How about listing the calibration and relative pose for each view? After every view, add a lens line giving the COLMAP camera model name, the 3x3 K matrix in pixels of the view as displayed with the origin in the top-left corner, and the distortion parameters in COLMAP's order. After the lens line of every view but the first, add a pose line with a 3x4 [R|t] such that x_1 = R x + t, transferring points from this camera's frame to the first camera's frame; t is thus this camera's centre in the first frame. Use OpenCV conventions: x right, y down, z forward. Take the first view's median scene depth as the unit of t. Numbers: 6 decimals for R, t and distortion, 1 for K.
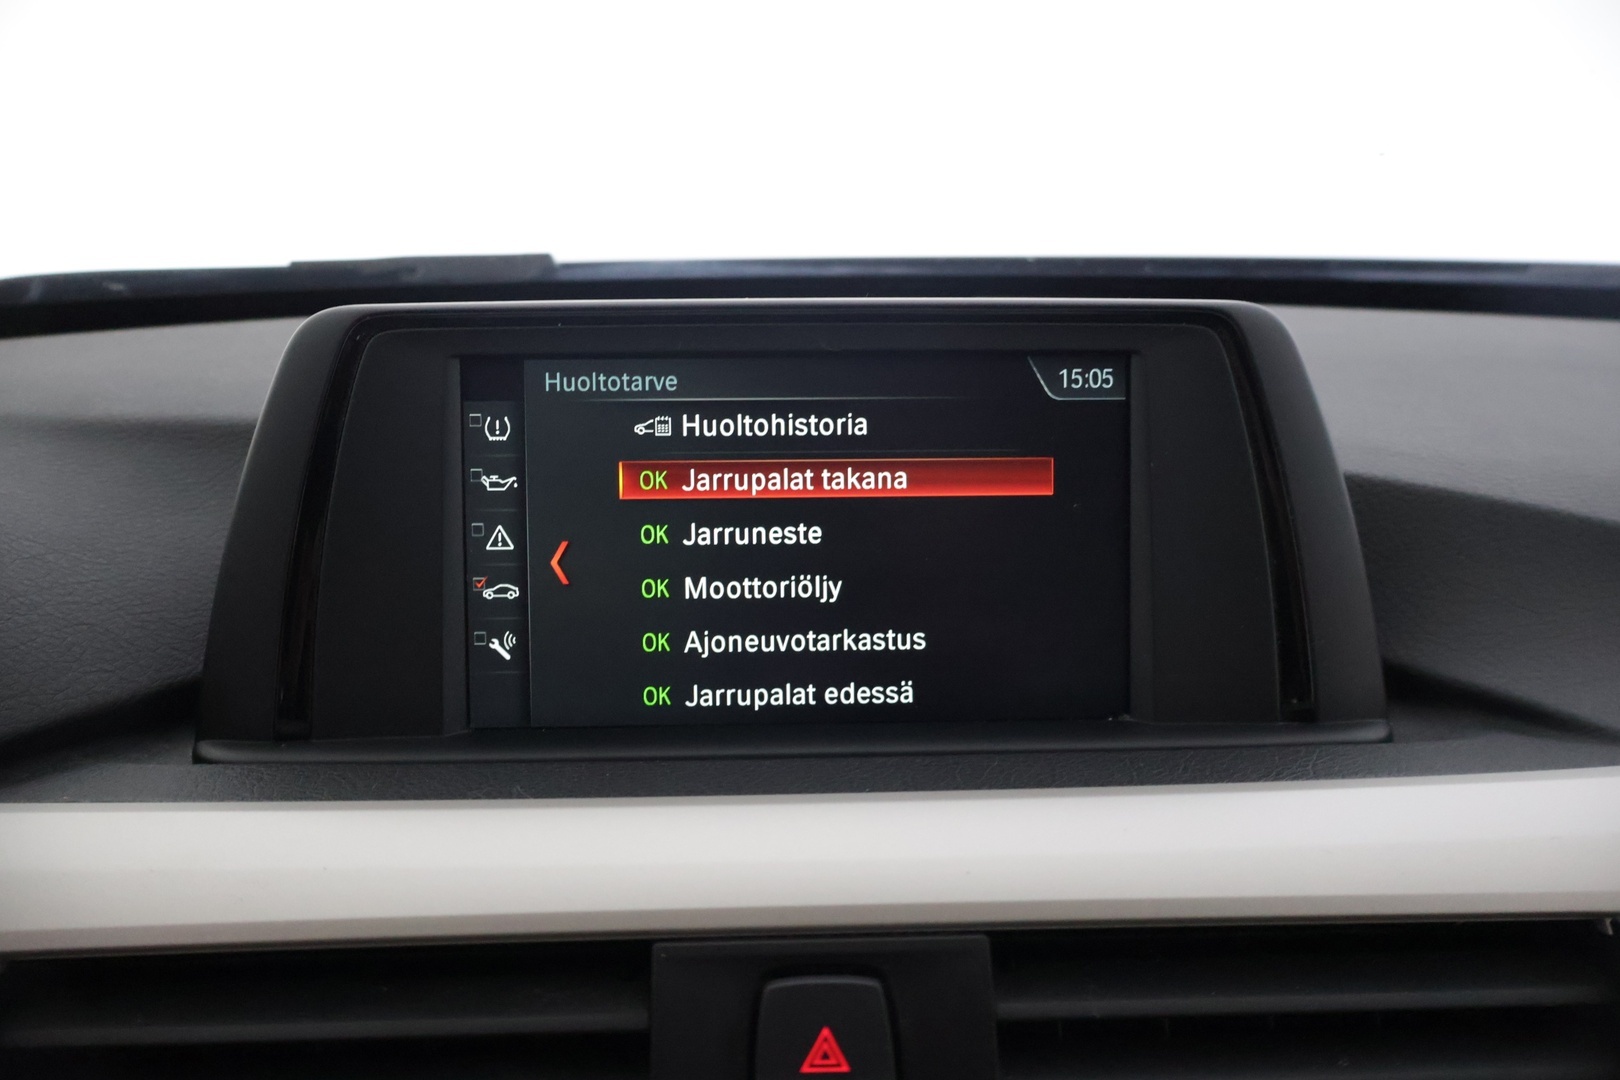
lens RADIAL K [[1337.3, 0, 810.0], [0, 1337.3, 540.0], [0, 0, 1]] dist [-0.000088, -0.001767]
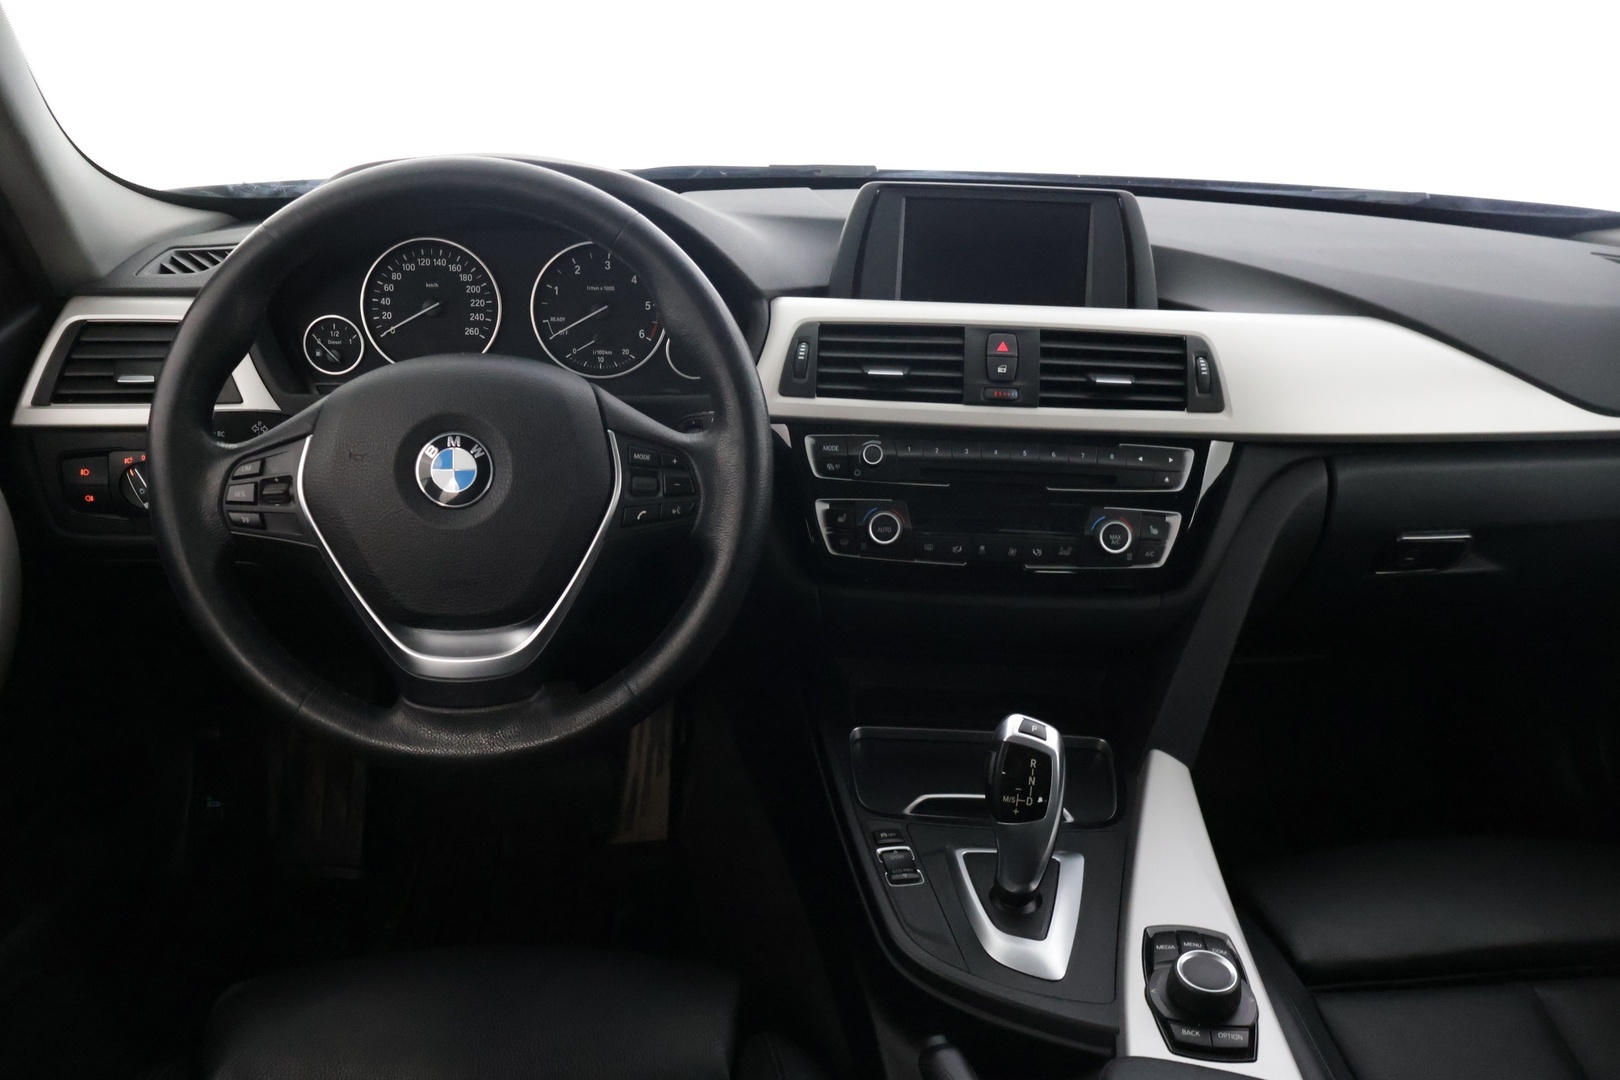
lens RADIAL K [[1337.3, 0, 810.0], [0, 1337.3, 540.0], [0, 0, 1]] dist [-0.000088, -0.001767]
pose [[0.996866, 0.055441, -0.056423, -0.266581], [-0.051127, 0.995855, 0.075220, 0.542337], [0.060359, -0.072099, 0.995569, -2.792987]]
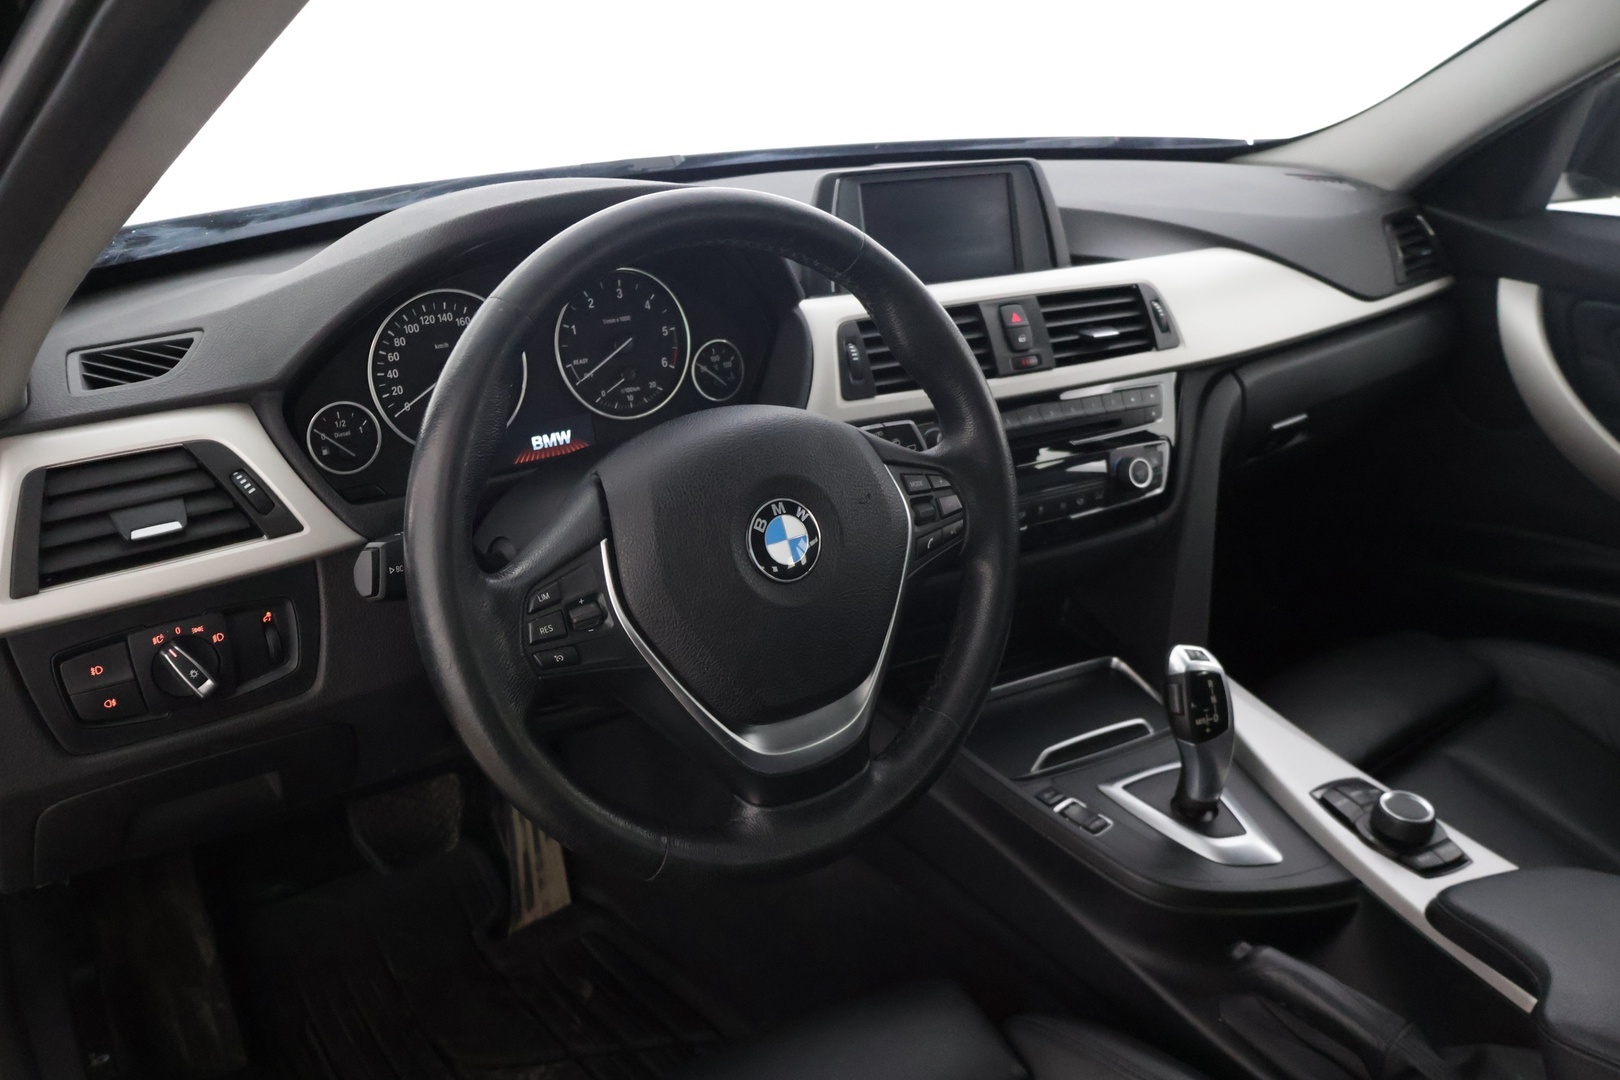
lens RADIAL K [[1337.3, 0, 810.0], [0, 1337.3, 540.0], [0, 0, 1]] dist [-0.000088, -0.001767]
pose [[0.886774, -0.172920, 0.428639, -2.155678], [0.130494, 0.983318, 0.126718, 0.339399], [-0.443400, -0.056436, 0.894545, -2.319131]]
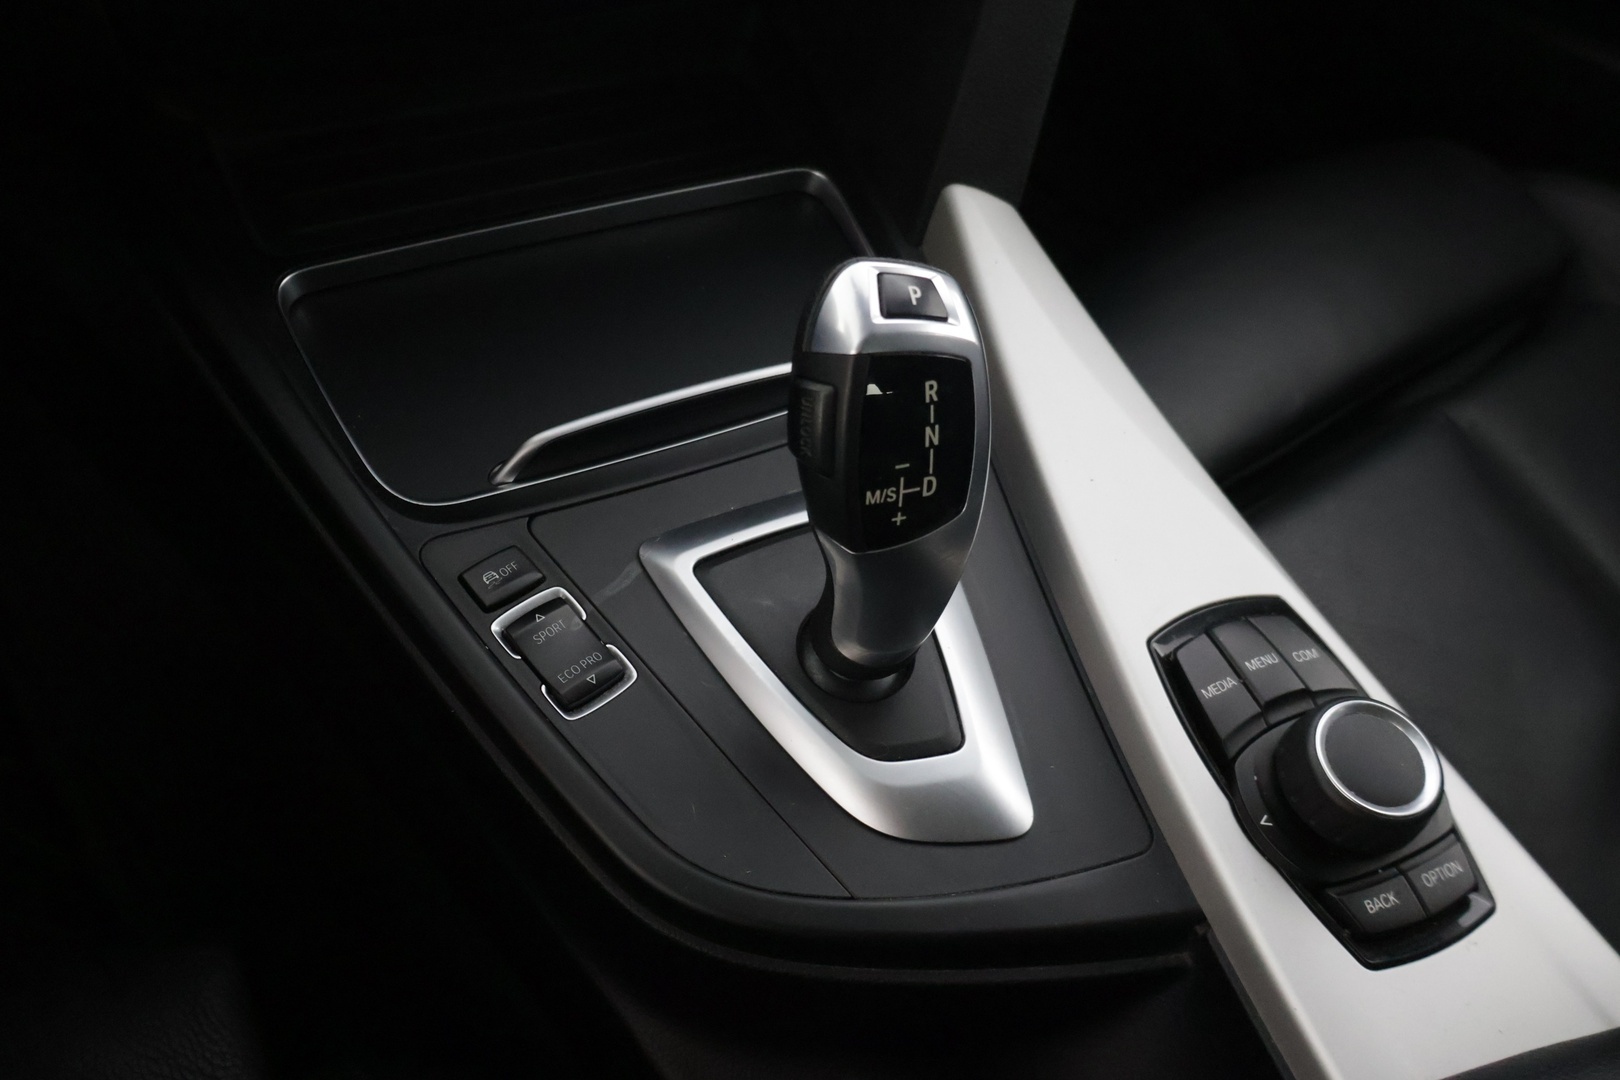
lens RADIAL K [[1337.3, 0, 810.0], [0, 1337.3, 540.0], [0, 0, 1]] dist [-0.000088, -0.001767]
pose [[0.885832, -0.265347, 0.380649, -0.449287], [-0.004167, 0.815769, 0.578363, 0.705074], [-0.463988, -0.513918, 0.721528, -0.618155]]
